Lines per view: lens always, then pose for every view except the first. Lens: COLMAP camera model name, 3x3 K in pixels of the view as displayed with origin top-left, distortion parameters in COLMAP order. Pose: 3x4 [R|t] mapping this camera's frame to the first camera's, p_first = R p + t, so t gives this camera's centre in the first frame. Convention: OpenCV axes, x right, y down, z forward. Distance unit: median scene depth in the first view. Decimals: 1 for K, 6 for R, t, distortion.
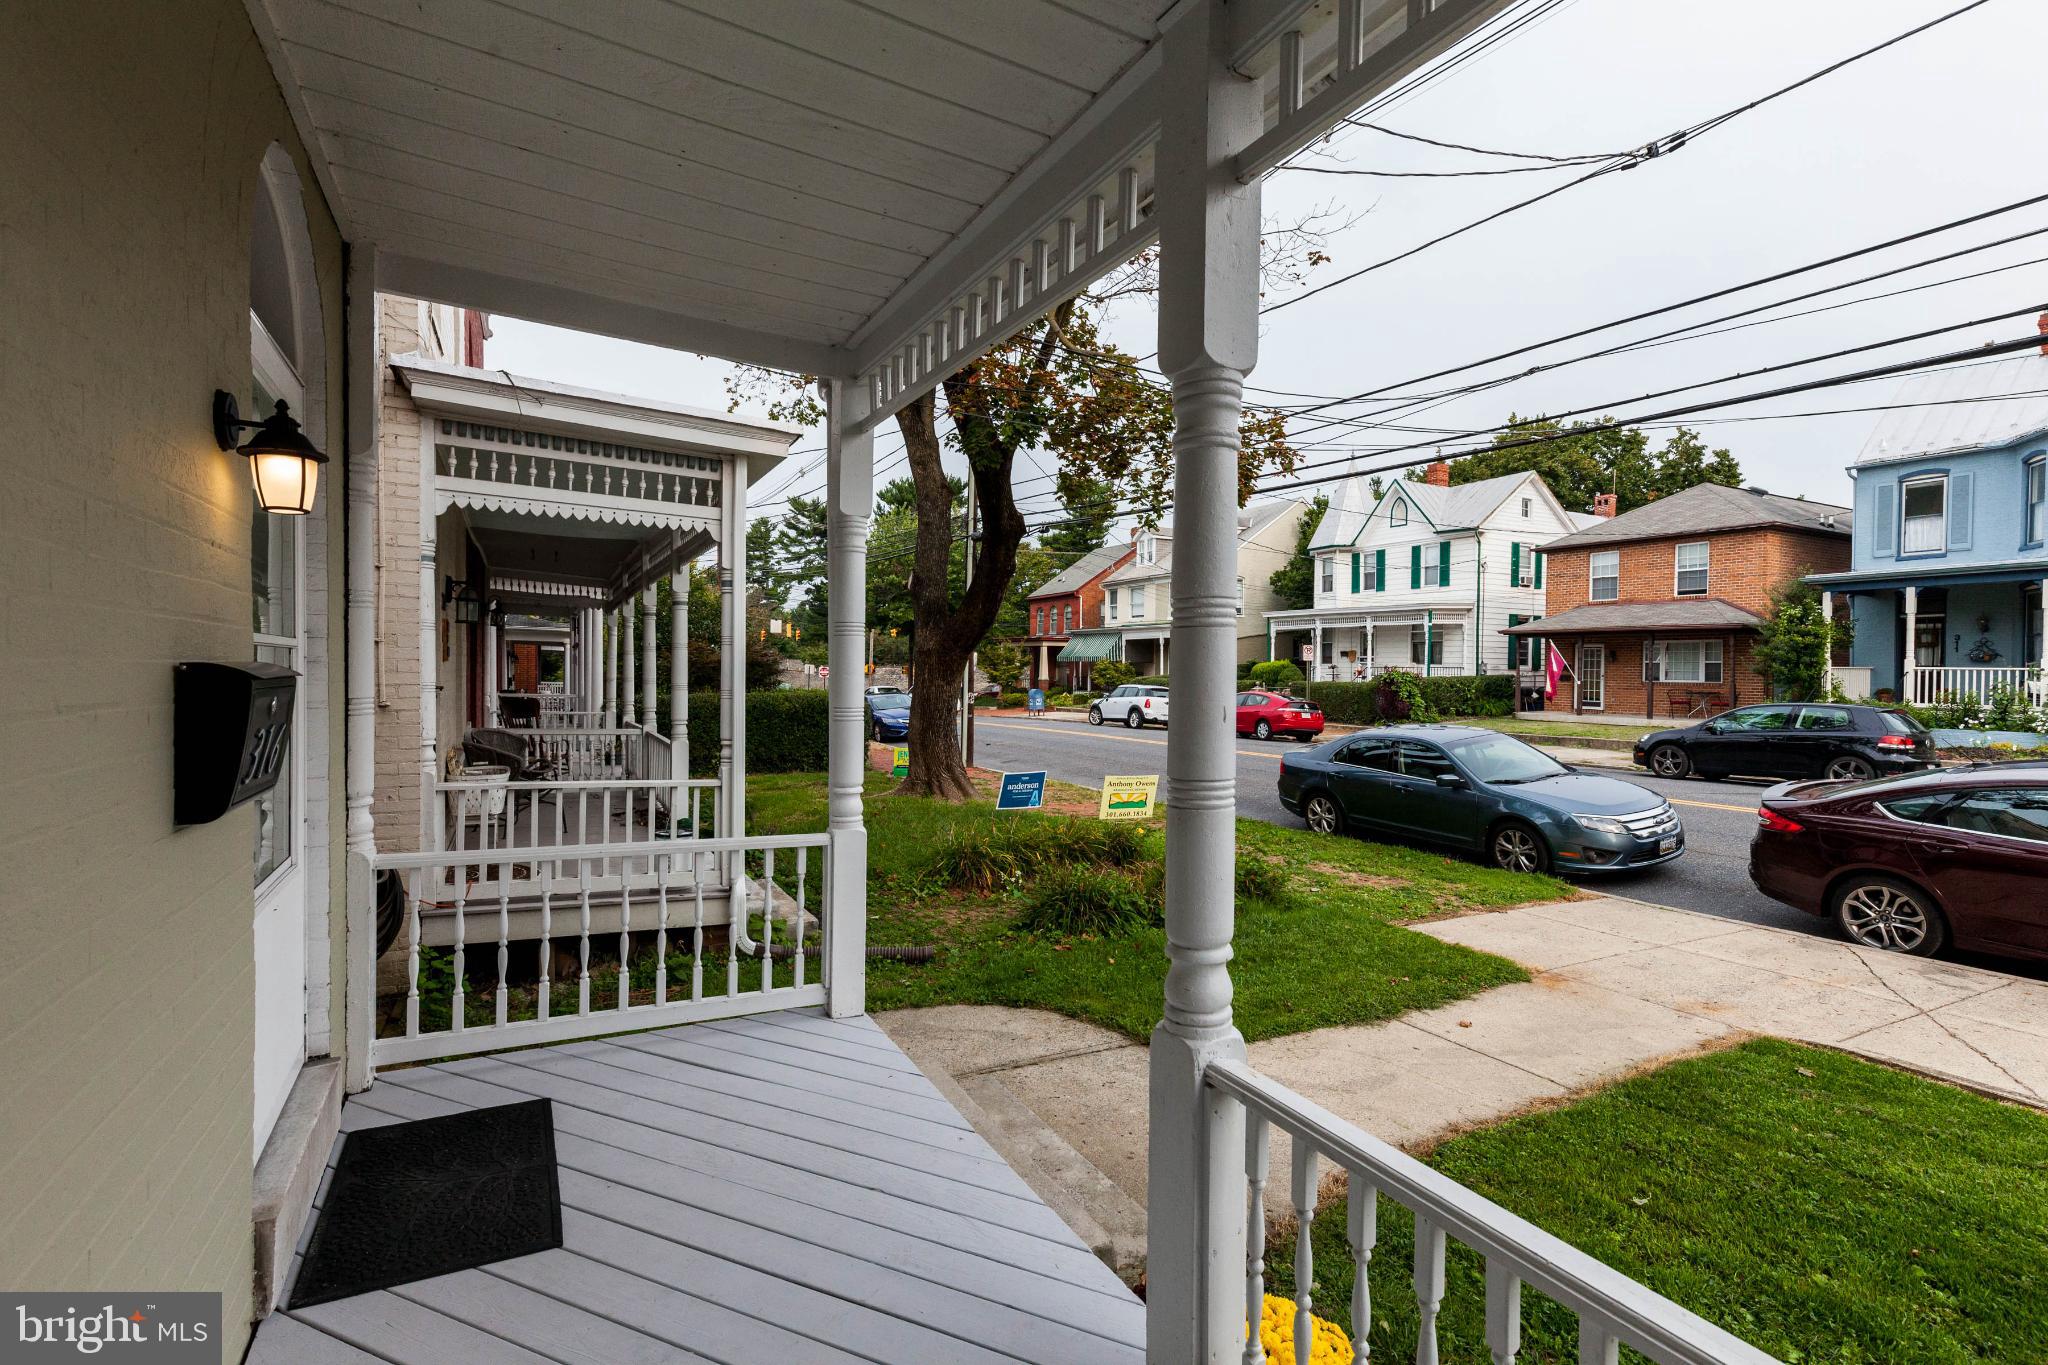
lens RADIAL K [[944.5, 0, 1037.9], [0, 944.5, 681.6], [0, 0, 1]] dist [0.005722, -0.000441]
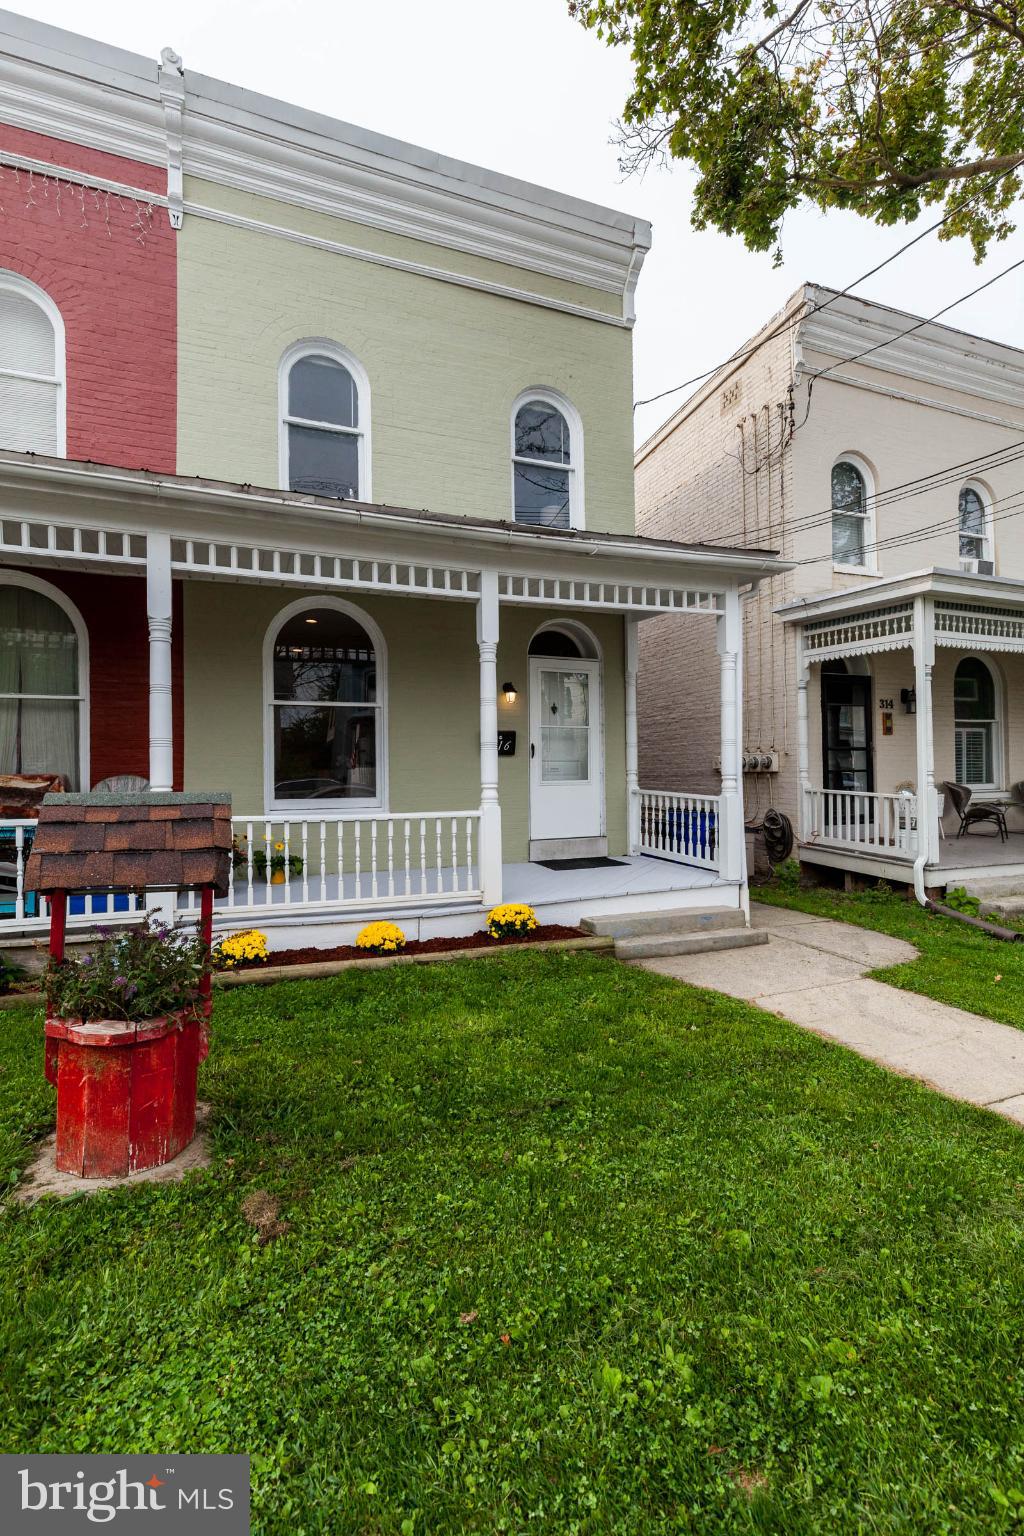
lens RADIAL K [[708.4, 0, 507.3], [0, 708.4, 785.7], [0, 0, 1]] dist [0.005722, -0.000441]
pose [[-0.134133, 0.010883, -0.990904, 1.180290], [-0.004642, 0.999922, 0.011611, 0.090684], [0.990953, 0.006157, -0.134072, 0.554515]]
